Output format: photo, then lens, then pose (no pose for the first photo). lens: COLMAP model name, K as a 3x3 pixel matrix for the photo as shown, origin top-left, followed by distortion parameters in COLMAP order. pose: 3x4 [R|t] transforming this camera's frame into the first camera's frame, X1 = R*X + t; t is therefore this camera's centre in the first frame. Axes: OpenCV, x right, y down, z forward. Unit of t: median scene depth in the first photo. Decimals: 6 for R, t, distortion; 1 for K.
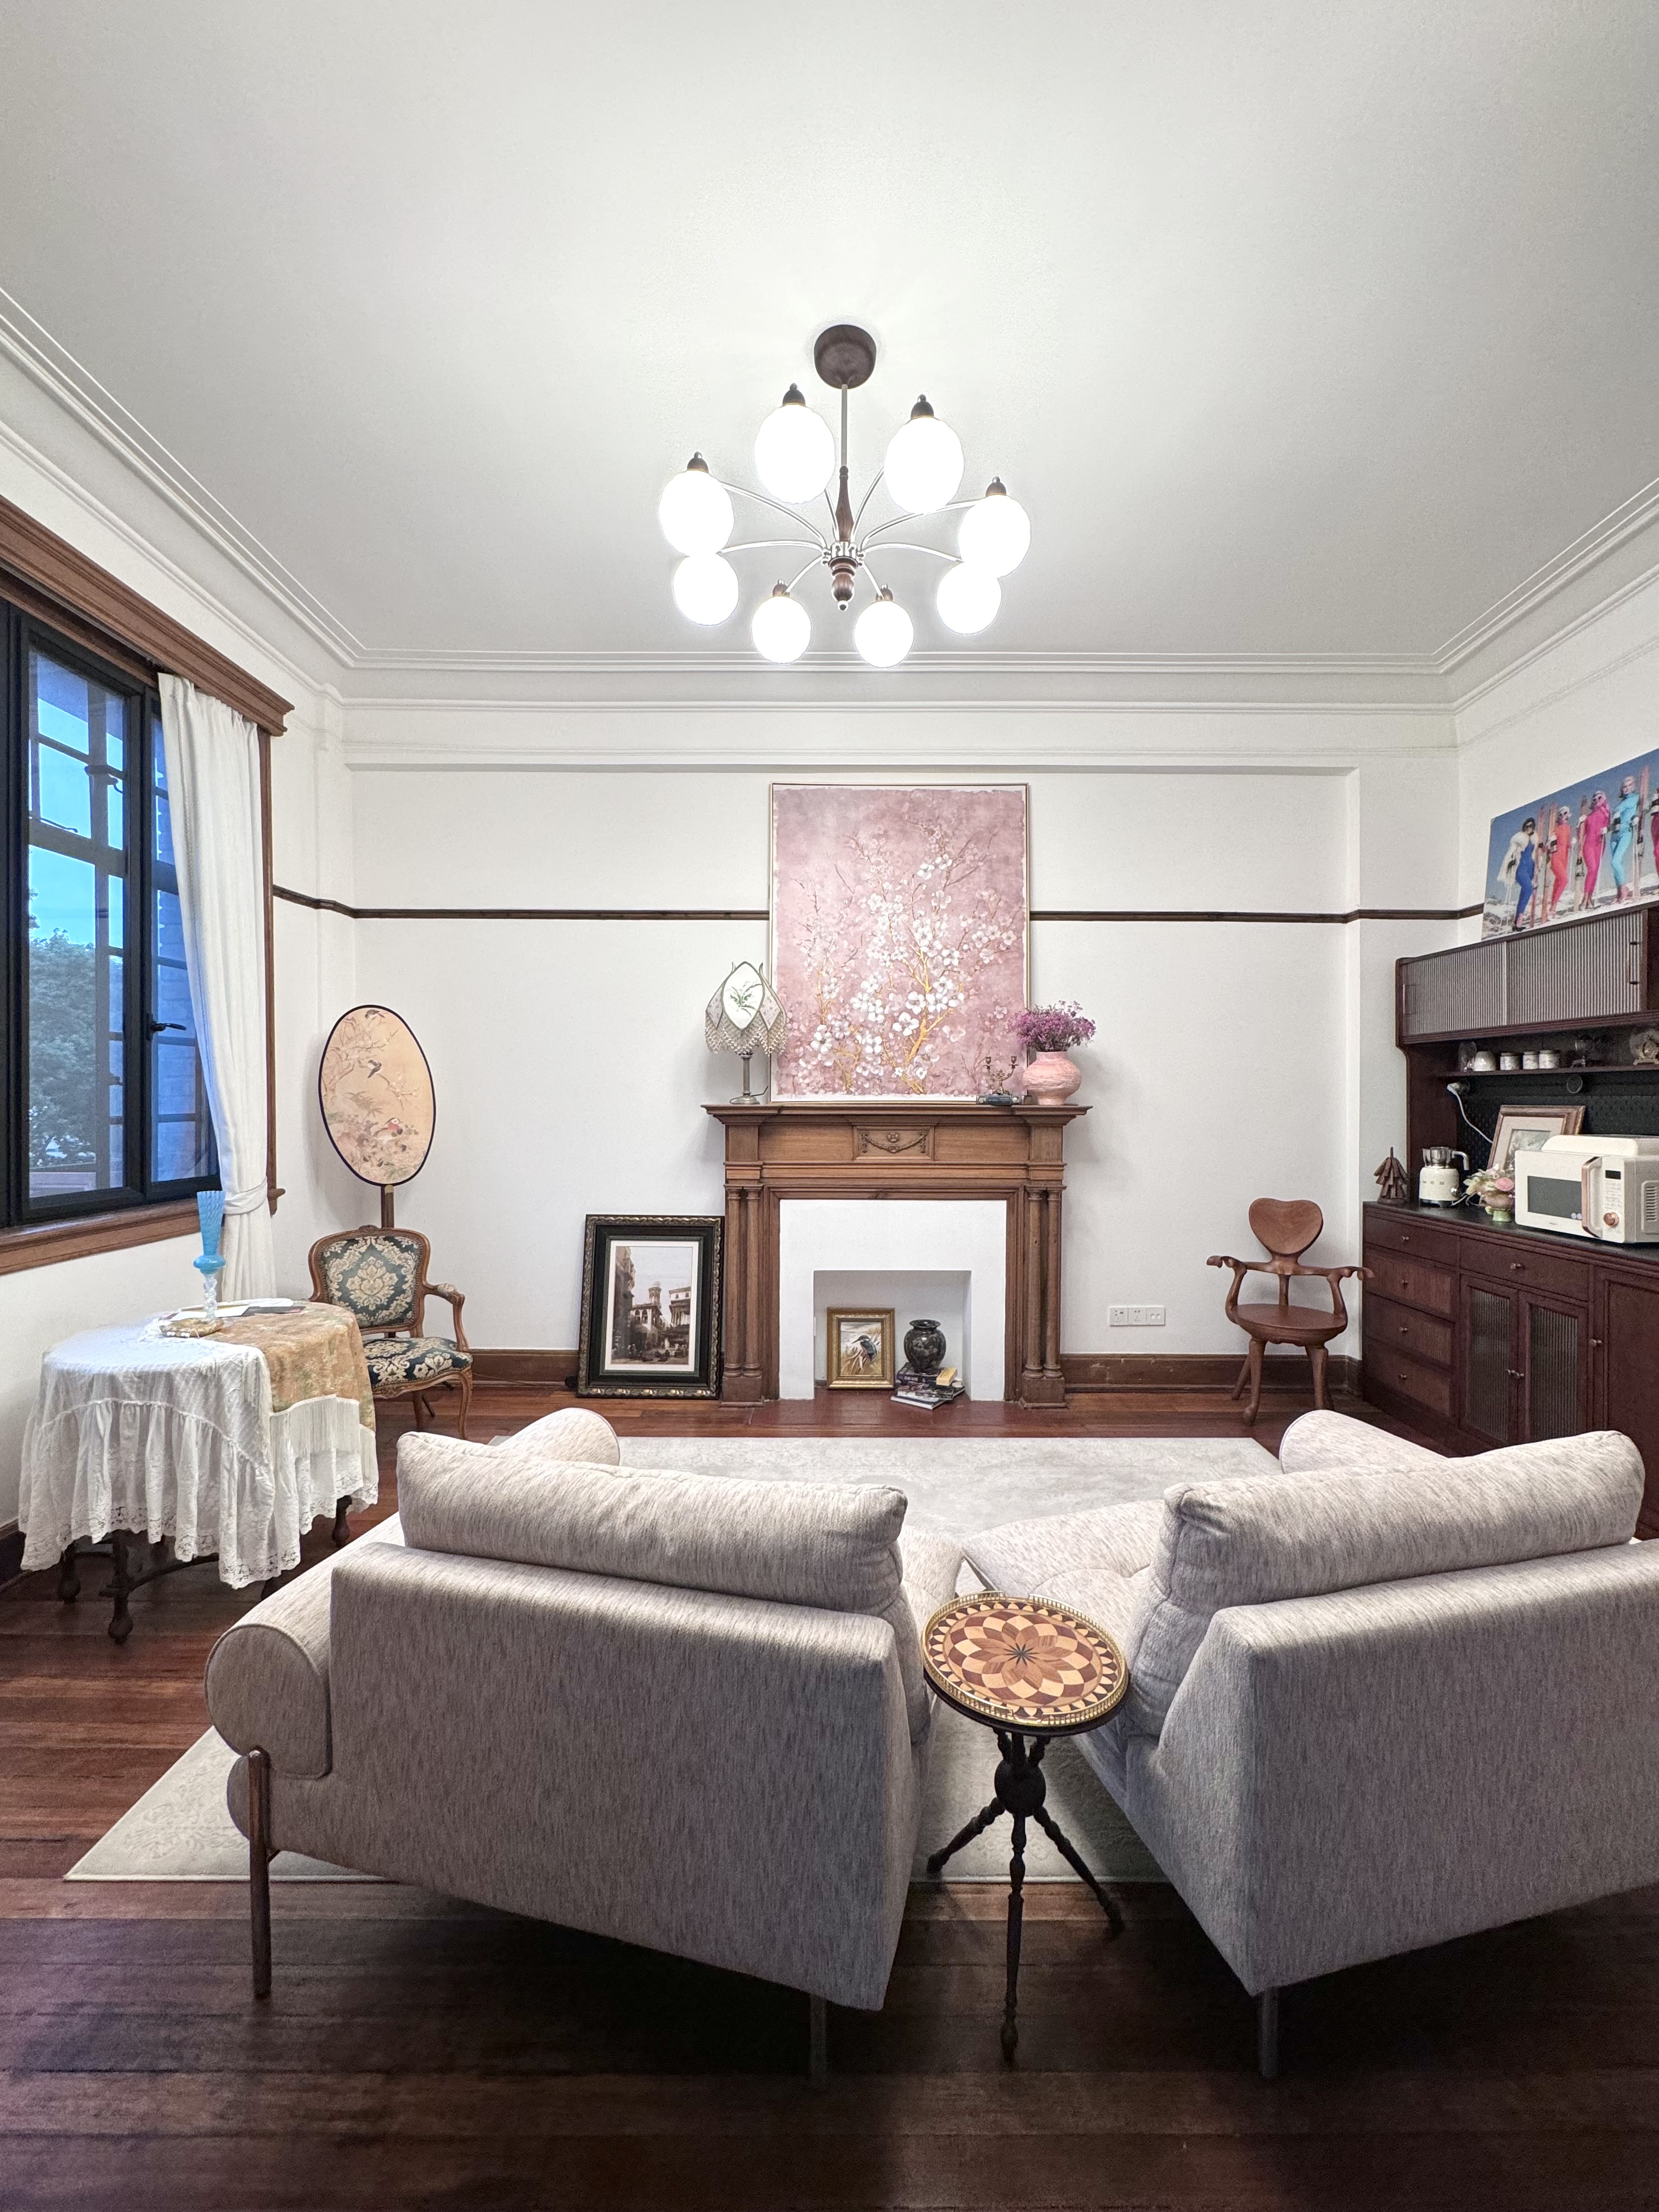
lens RADIAL K [[882.4, 0, 834.6], [0, 882.4, 1106.1], [0, 0, 1]] dist [-0.001134, -0.000108]
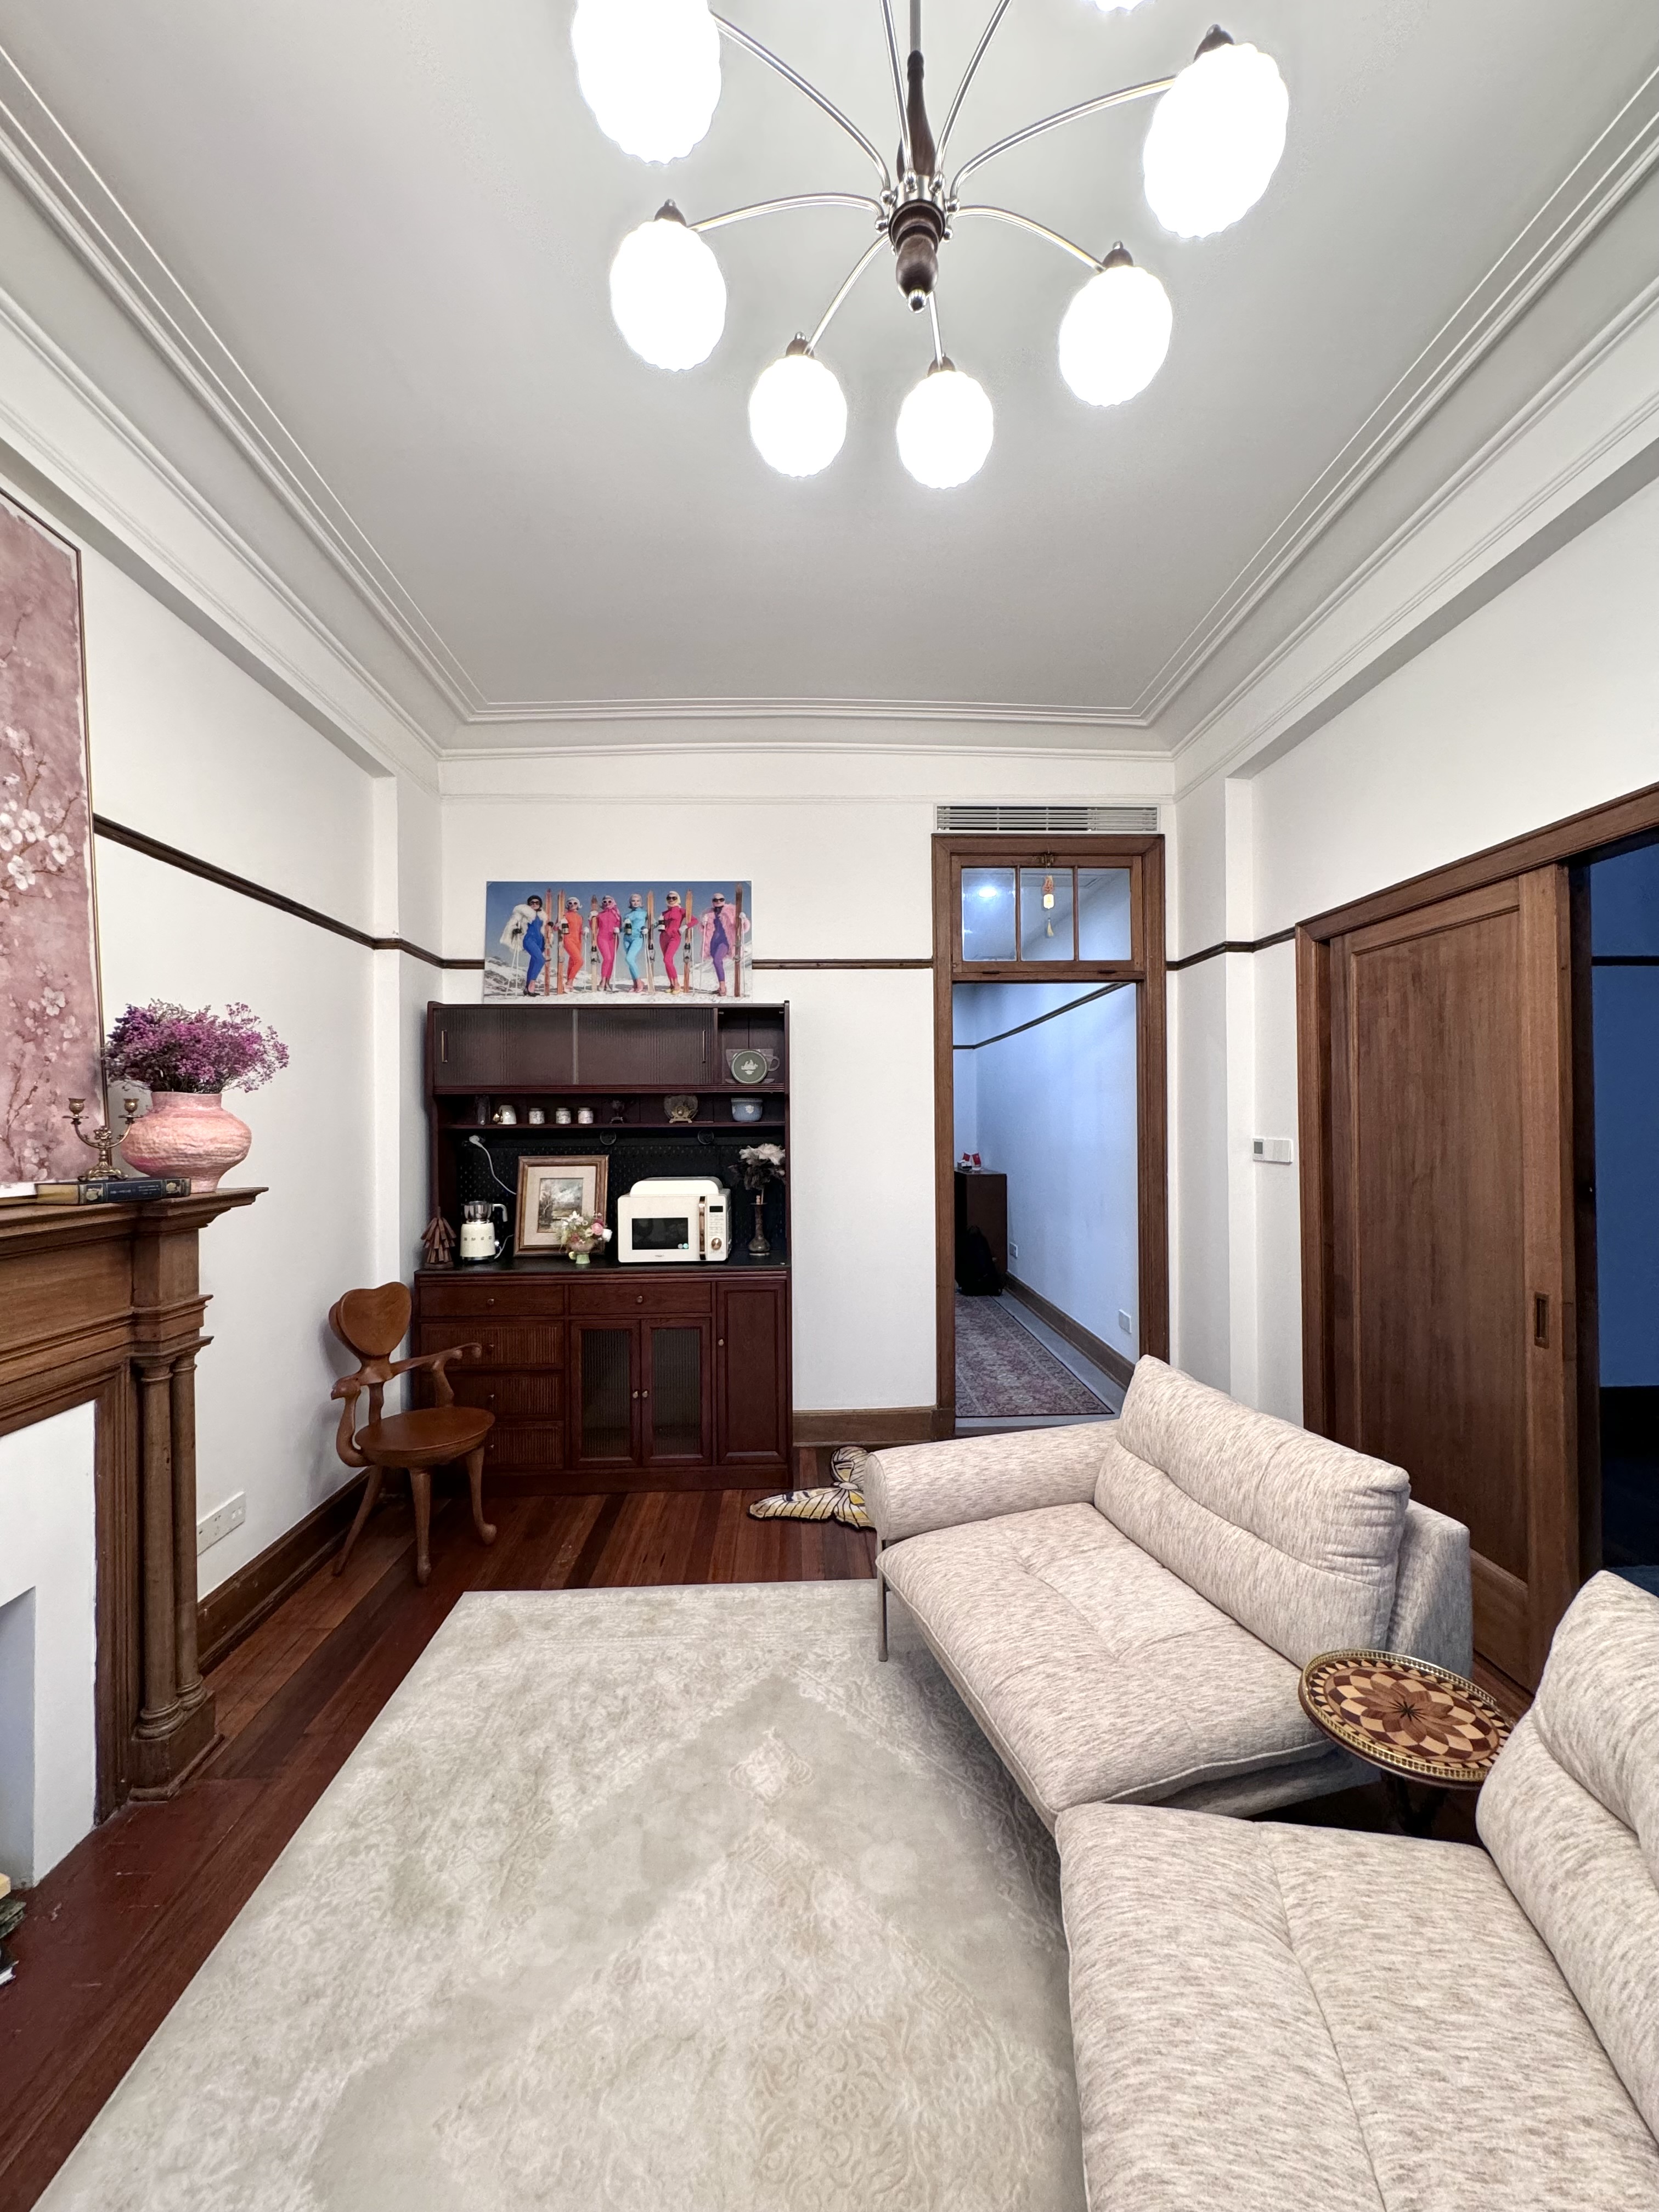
lens RADIAL K [[882.4, 0, 834.6], [0, 882.4, 1106.1], [0, 0, 1]] dist [-0.001134, -0.000108]
pose [[-0.036902, 0.013223, 0.999231, -0.299085], [0.019148, 0.999738, -0.012523, -0.038190], [-0.999135, 0.018671, -0.037146, 0.615790]]
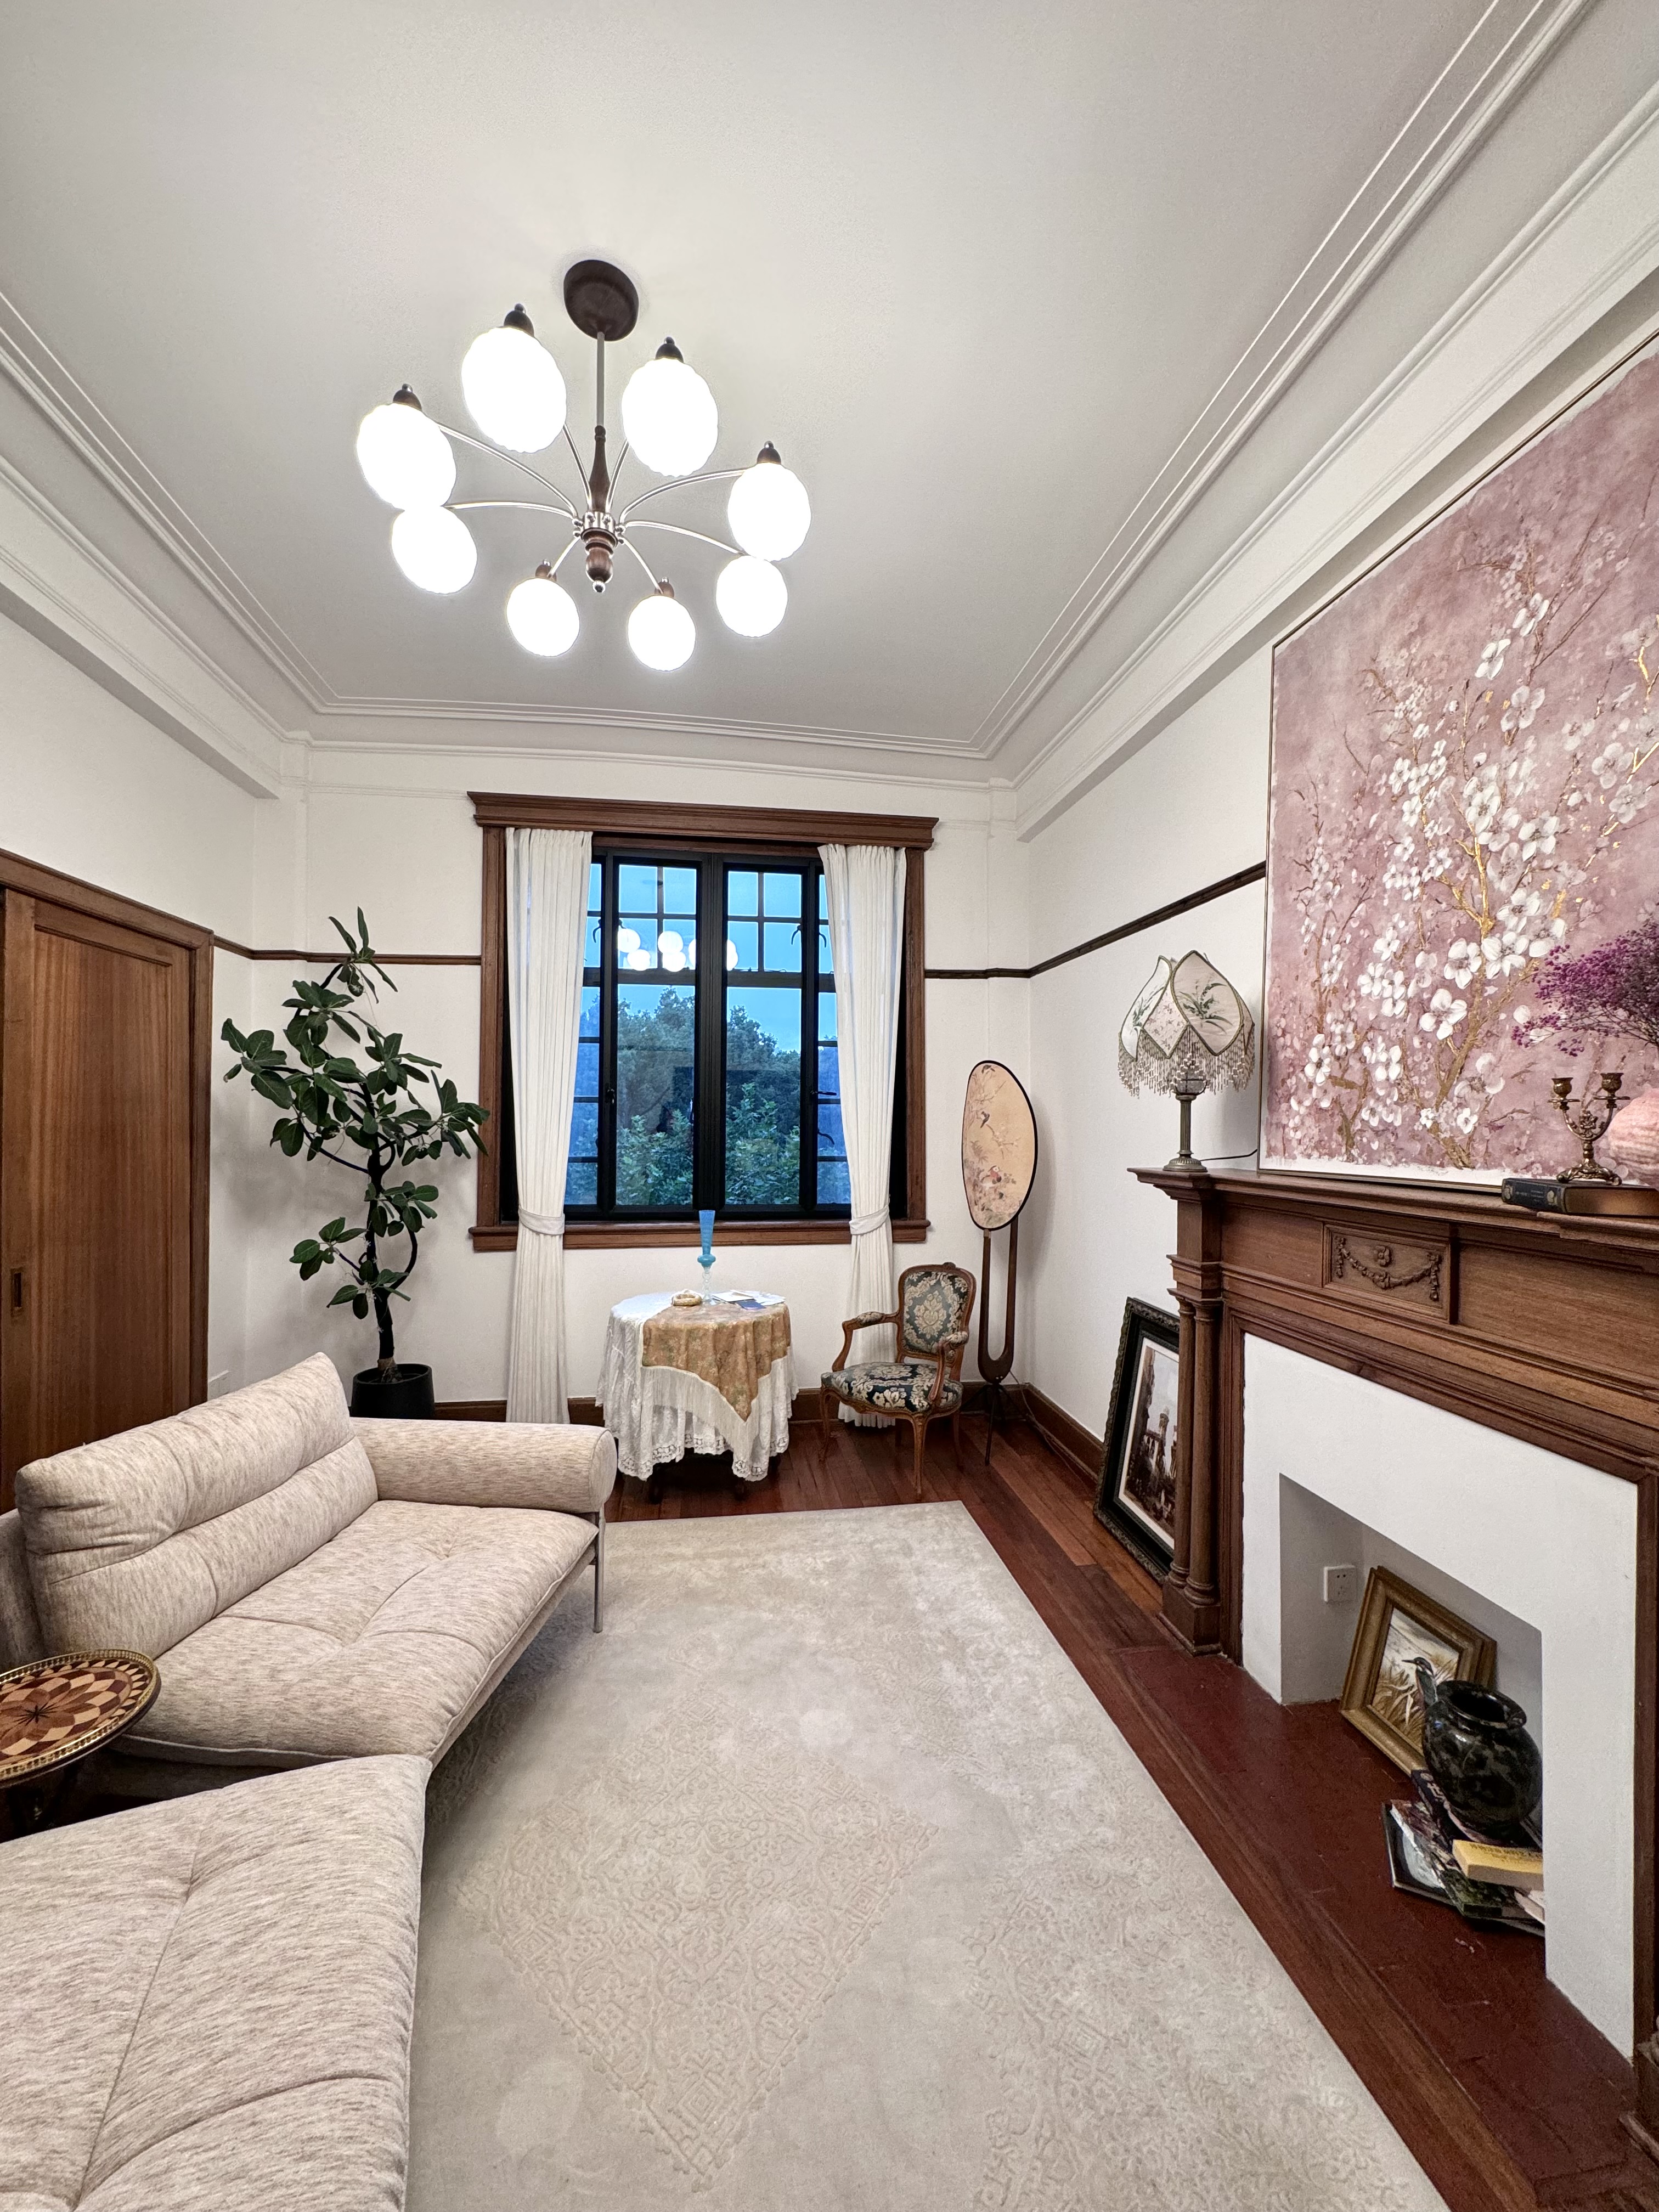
lens RADIAL K [[882.4, 0, 834.6], [0, 882.4, 1106.1], [0, 0, 1]] dist [-0.001134, -0.000108]
pose [[0.145377, -0.020299, -0.989168, 0.497076], [-0.016390, 0.999603, -0.022922, -0.029848], [0.989241, 0.019545, 0.144987, 0.633343]]
